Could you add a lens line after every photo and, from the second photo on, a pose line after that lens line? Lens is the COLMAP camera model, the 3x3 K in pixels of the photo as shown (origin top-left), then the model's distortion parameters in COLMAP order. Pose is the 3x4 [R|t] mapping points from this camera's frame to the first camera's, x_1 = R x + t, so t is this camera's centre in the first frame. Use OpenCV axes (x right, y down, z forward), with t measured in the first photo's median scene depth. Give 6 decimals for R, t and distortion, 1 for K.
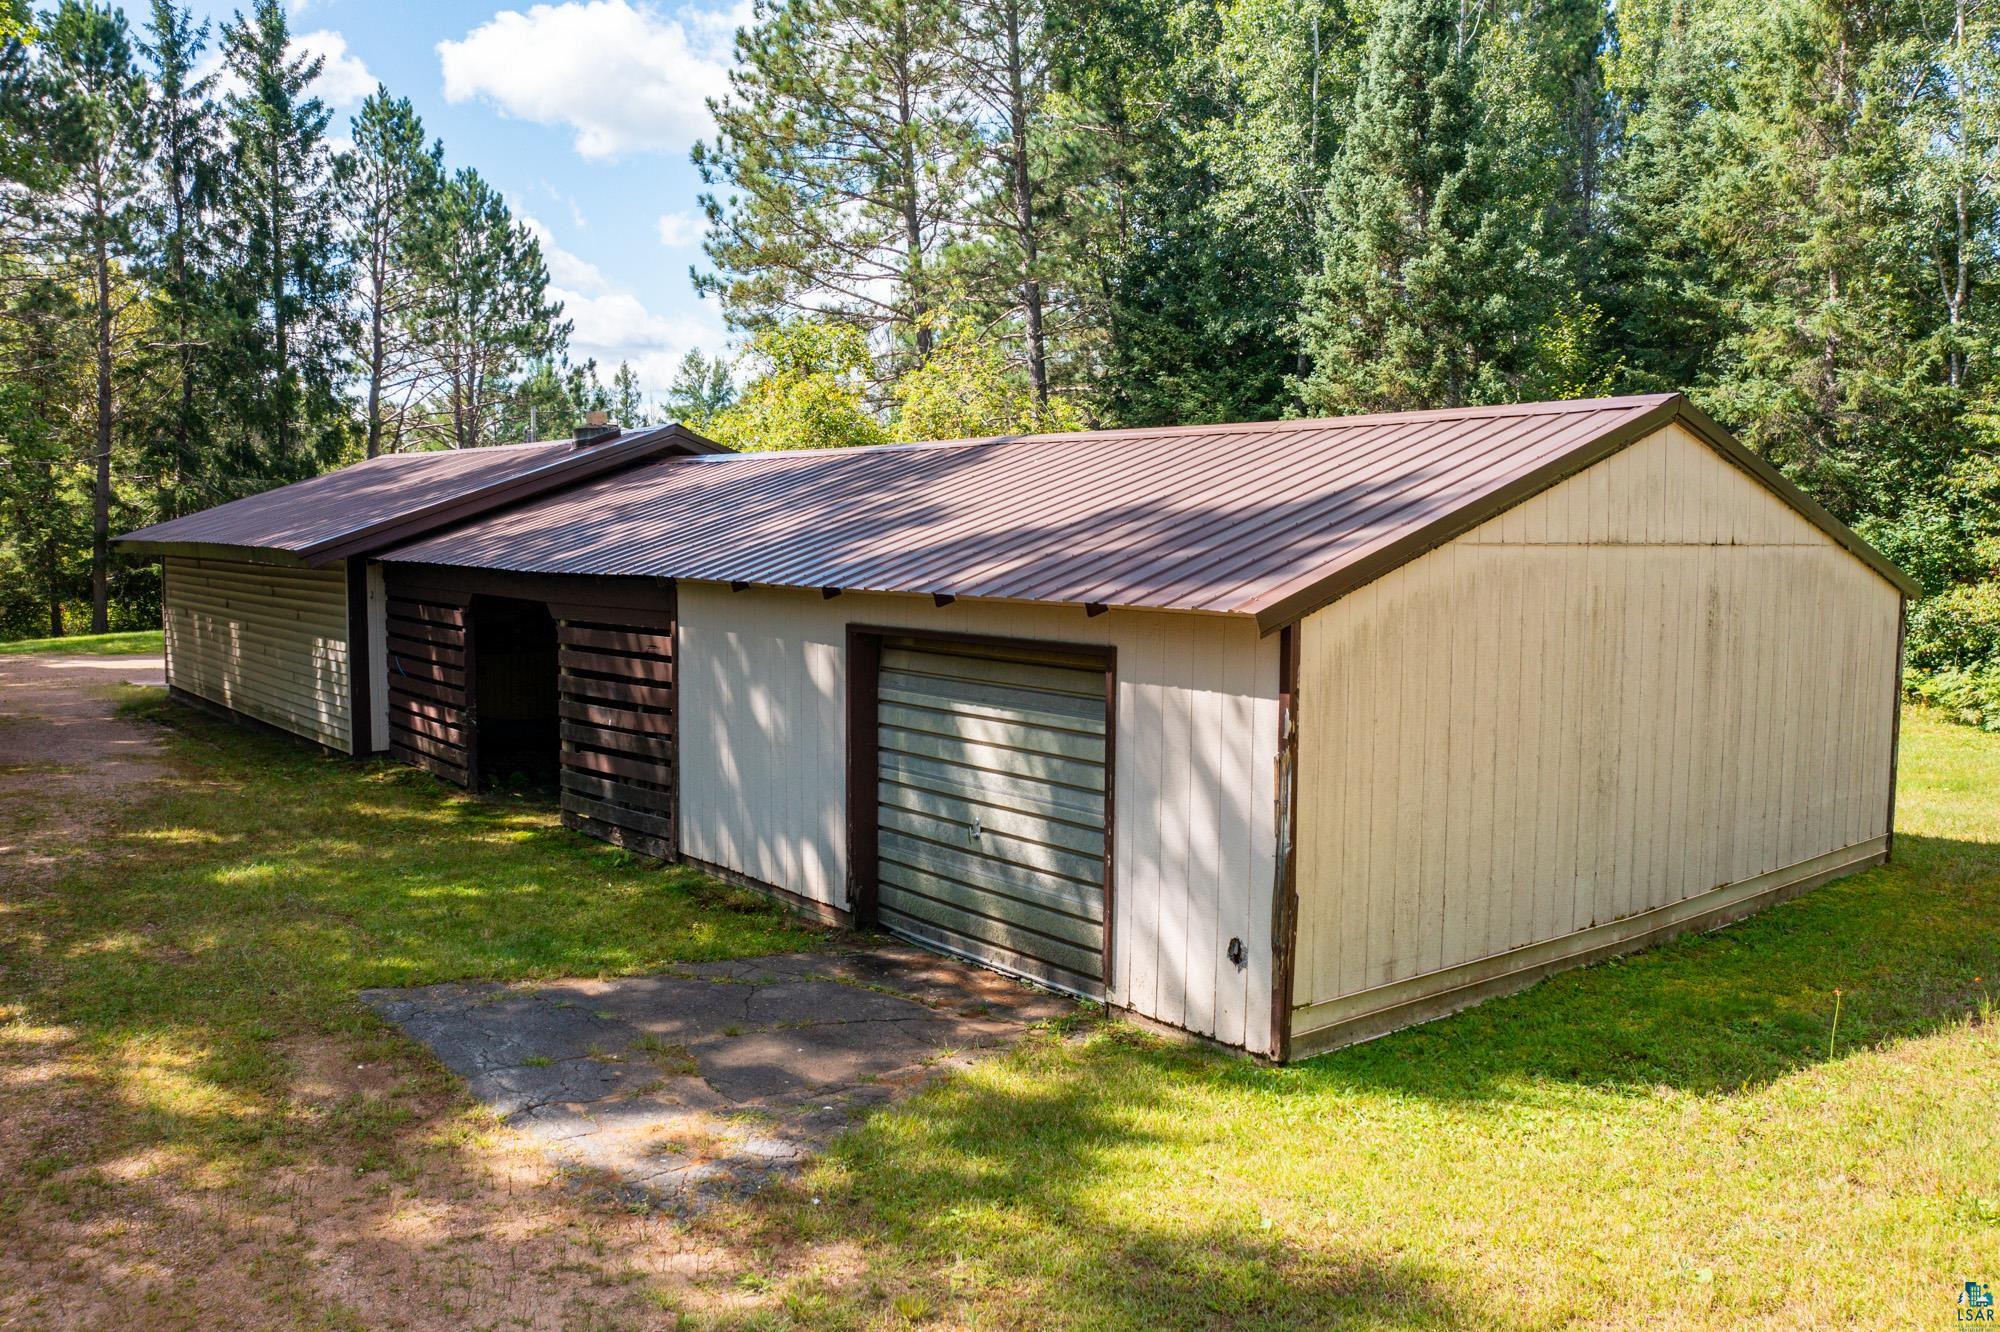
lens RADIAL K [[1591.0, 0, 999.1], [0, 1591.0, 662.9], [0, 0, 1]] dist [-0.009265, -0.000444]
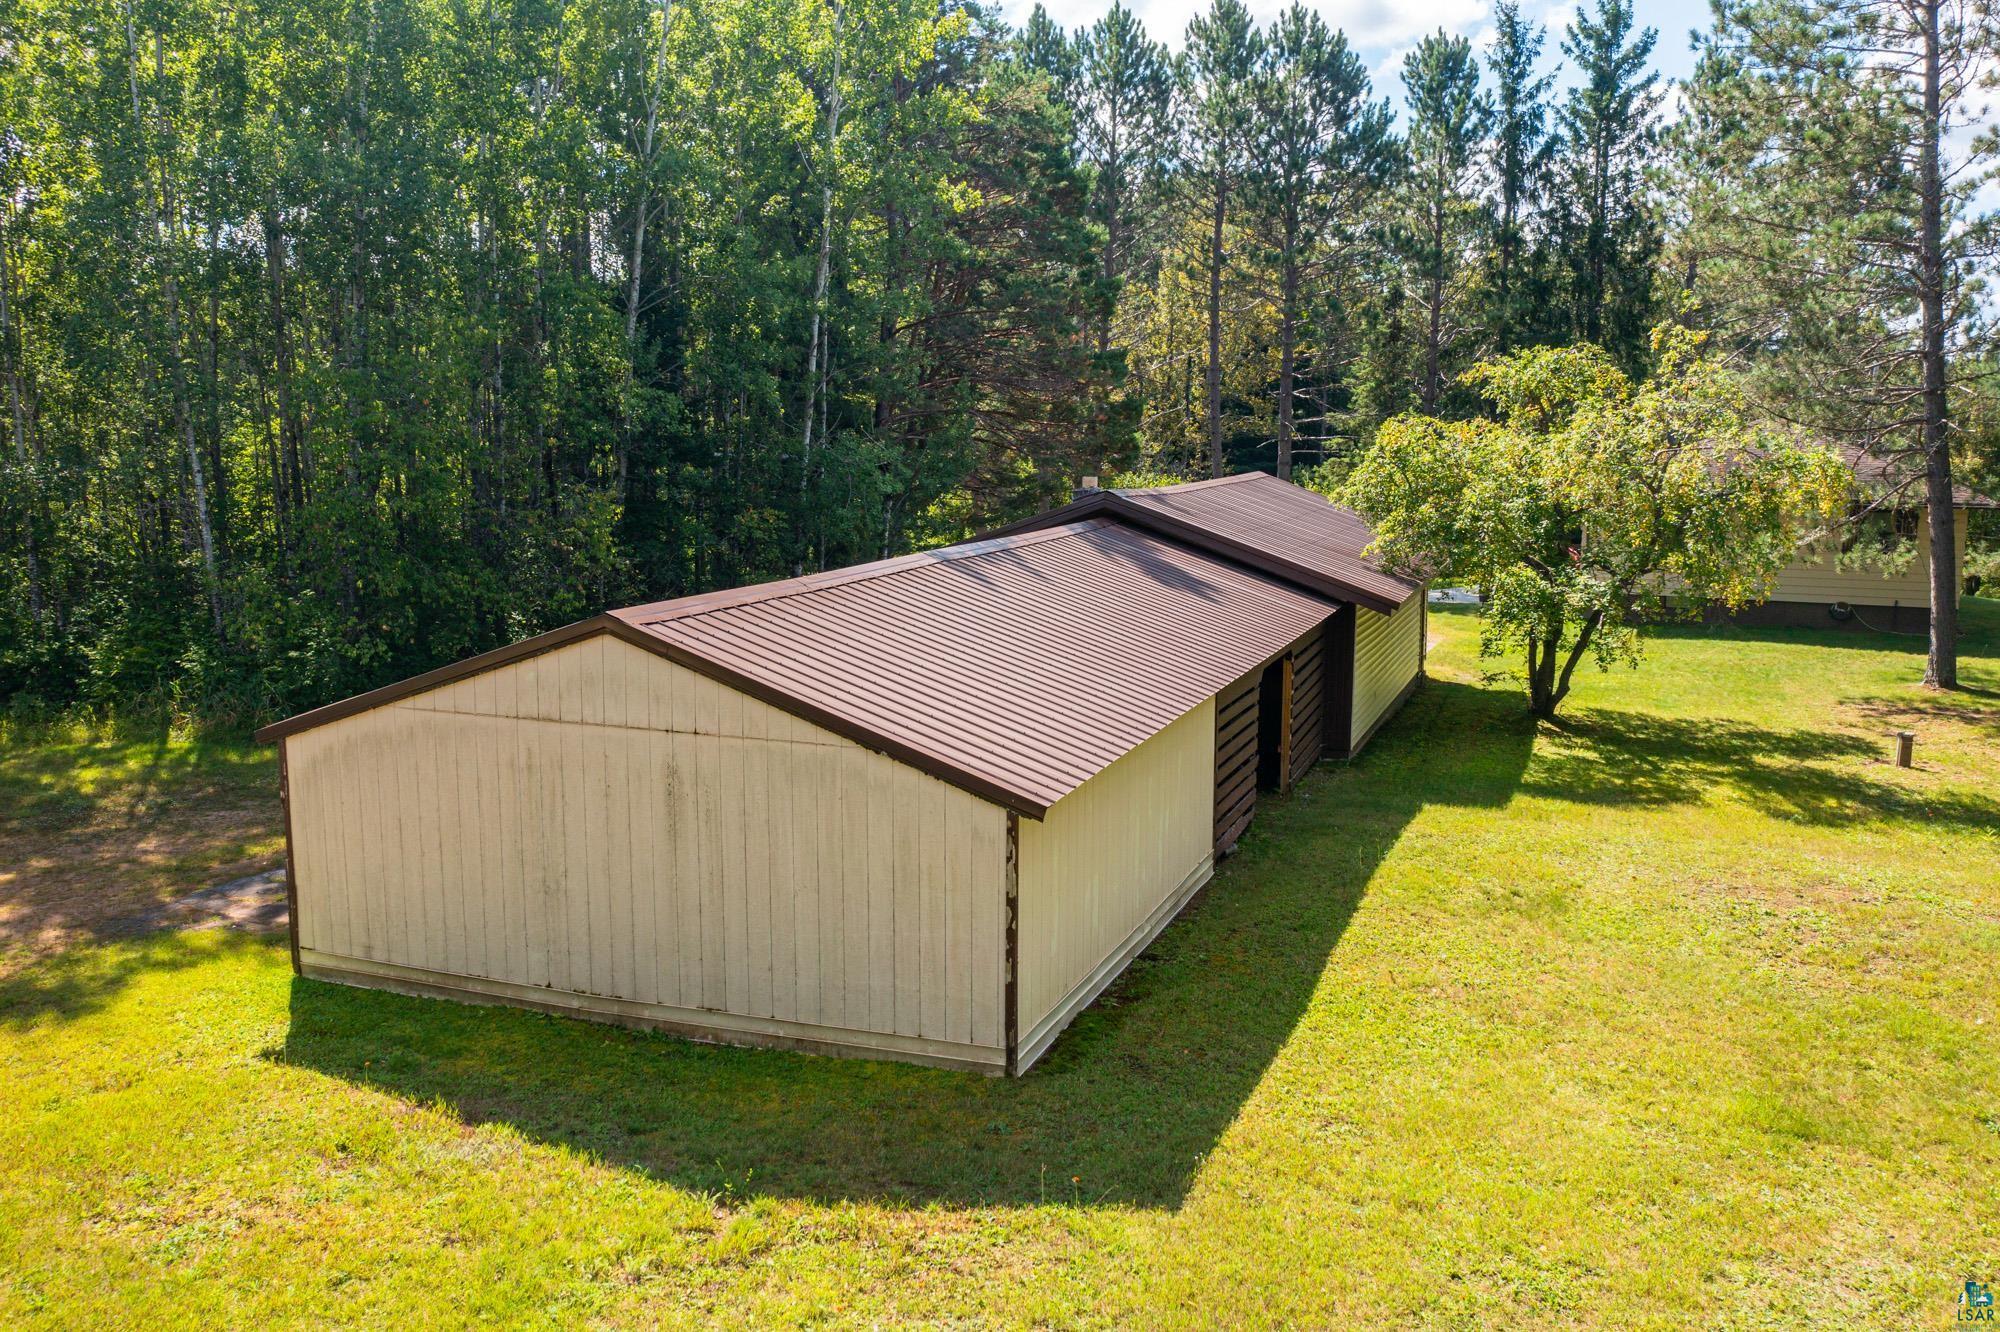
lens RADIAL K [[1591.0, 0, 1000.3], [0, 1591.0, 669.2], [0, 0, 1]] dist [-0.009265, -0.000444]
pose [[0.504517, 0.129911, -0.853573, 1.702687], [-0.073389, 0.991490, 0.107524, -0.286673], [0.860277, 0.008396, 0.509757, 0.613899]]
